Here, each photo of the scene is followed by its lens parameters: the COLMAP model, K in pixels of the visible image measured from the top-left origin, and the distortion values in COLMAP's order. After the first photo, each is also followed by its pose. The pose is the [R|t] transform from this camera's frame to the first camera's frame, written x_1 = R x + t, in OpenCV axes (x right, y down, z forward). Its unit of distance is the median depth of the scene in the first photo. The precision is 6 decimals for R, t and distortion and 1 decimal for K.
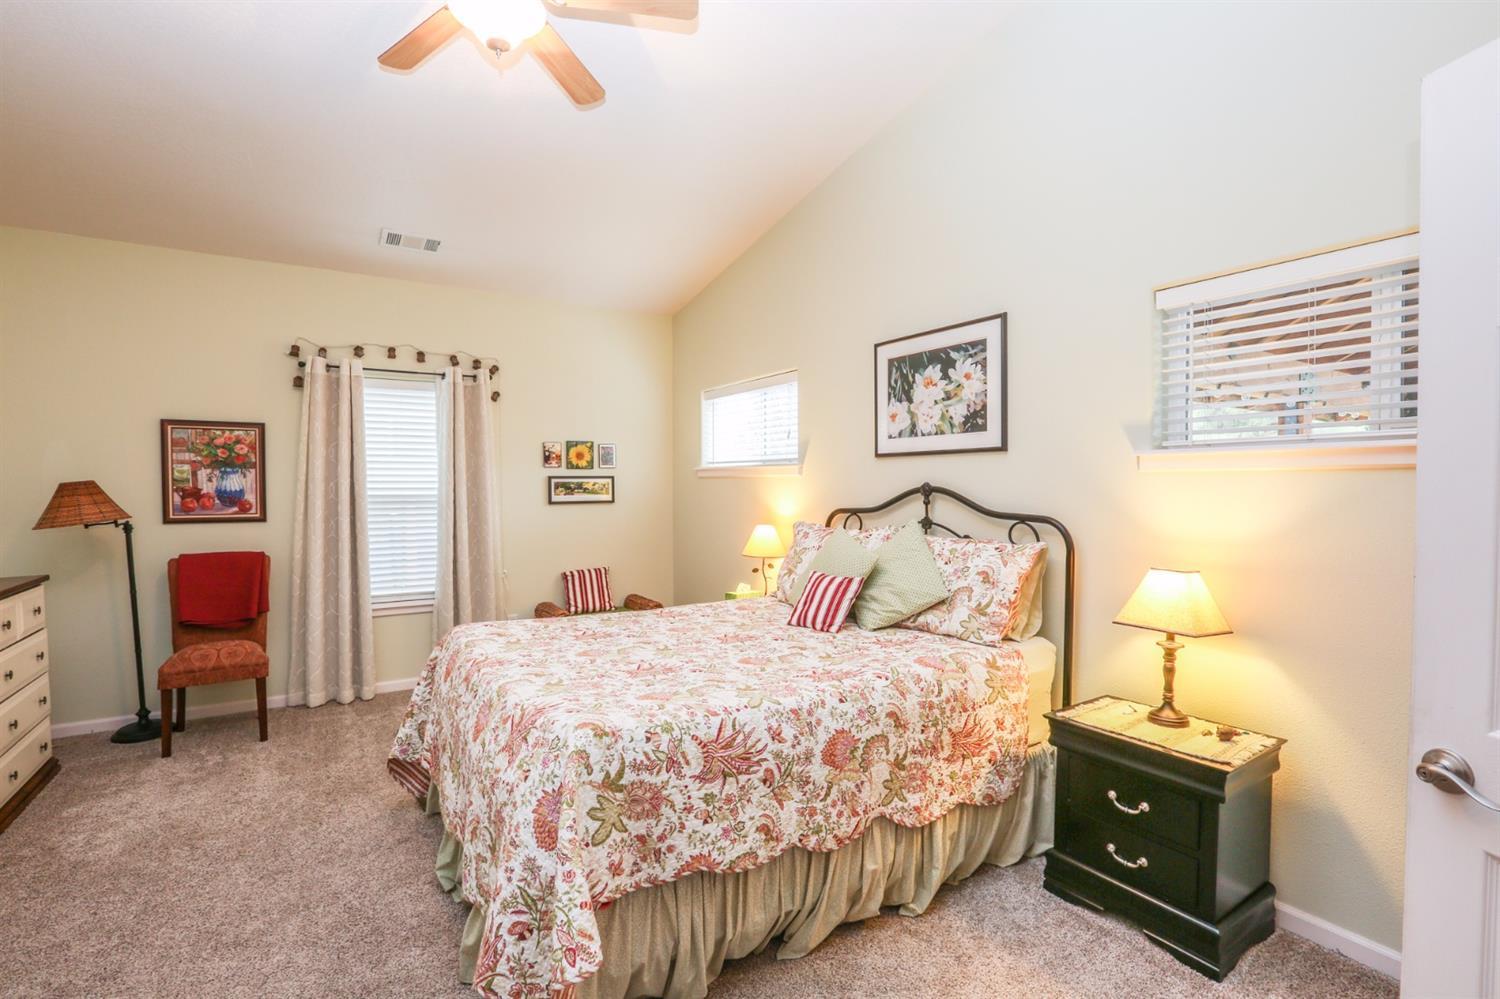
lens RADIAL K [[706.4, 0, 739.5], [0, 706.4, 494.1], [0, 0, 1]] dist [-0.002332, -0.000127]
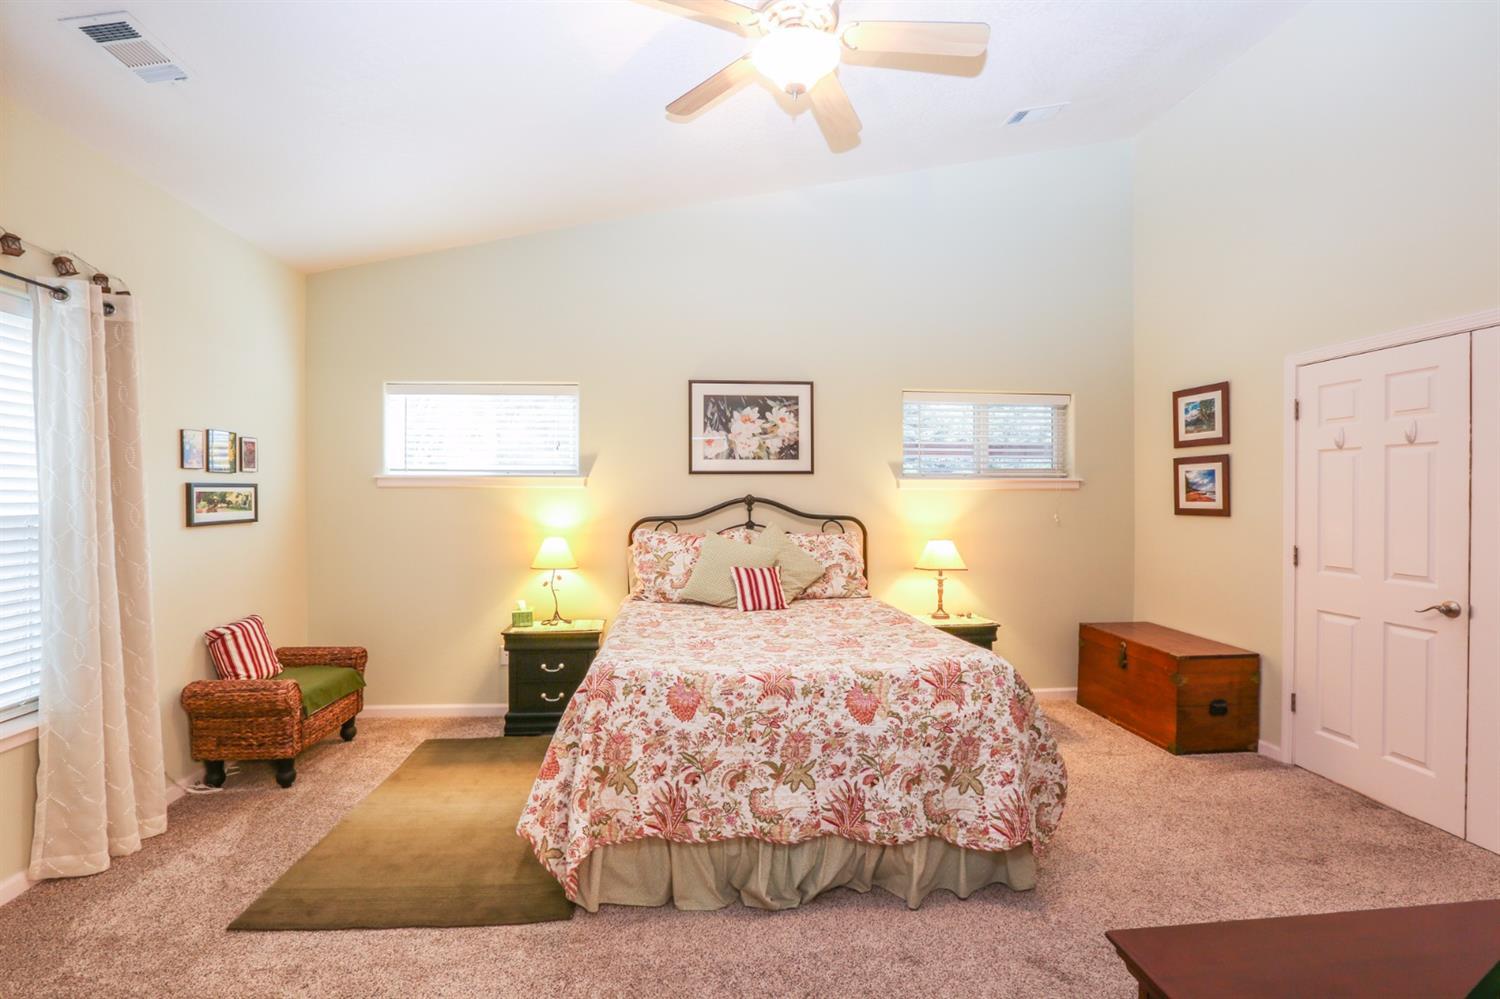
lens RADIAL K [[706.4, 0, 740.1], [0, 706.4, 505.6], [0, 0, 1]] dist [-0.002332, -0.000127]
pose [[0.448872, -0.009745, 0.893543, -0.924570], [0.012530, 0.999911, 0.004611, -0.001796], [-0.893508, 0.009126, 0.448954, 0.413498]]
